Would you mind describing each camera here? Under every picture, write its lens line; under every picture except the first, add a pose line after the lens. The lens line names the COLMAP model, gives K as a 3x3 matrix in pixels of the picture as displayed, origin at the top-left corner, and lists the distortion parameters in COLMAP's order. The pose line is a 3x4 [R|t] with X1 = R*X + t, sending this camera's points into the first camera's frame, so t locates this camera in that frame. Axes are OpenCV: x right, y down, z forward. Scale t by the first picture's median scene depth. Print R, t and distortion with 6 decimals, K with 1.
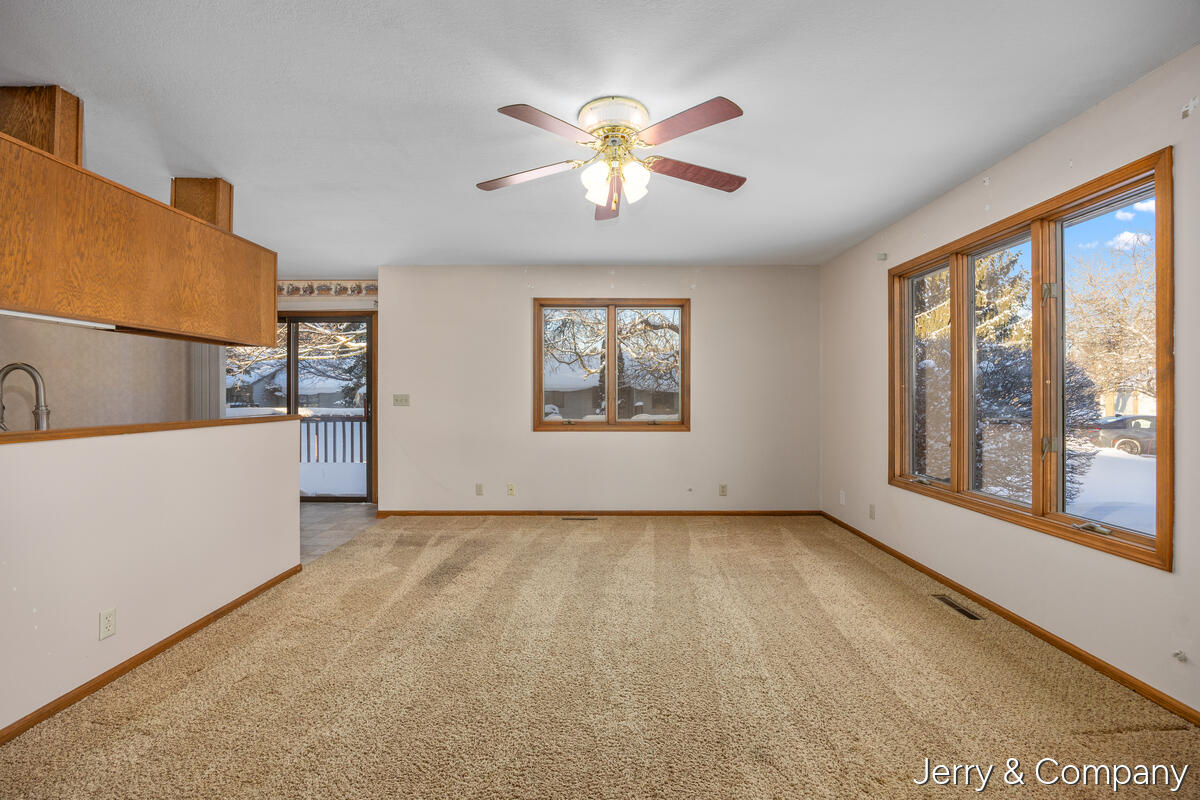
lens RADIAL K [[522.8, 0, 600.0], [0, 522.8, 400.0], [0, 0, 1]] dist [-0.000106, -0.000017]
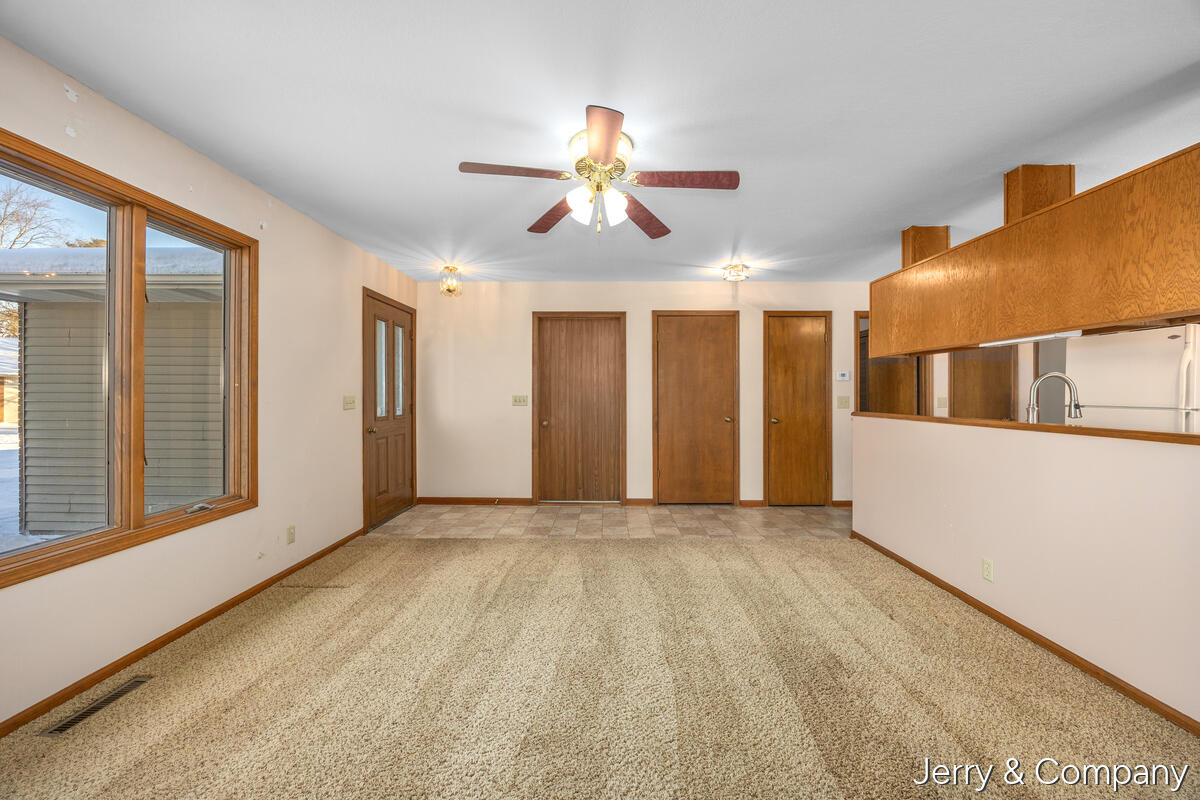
lens RADIAL K [[459.3, 0, 602.0], [0, 459.3, 393.4], [0, 0, 1]] dist [-0.002324, 0.000133]
pose [[-0.999969, -0.000460, 0.007872, 0.018817], [-0.000428, 0.999992, 0.004065, -0.017273], [-0.007874, 0.004061, -0.999961, 1.725055]]
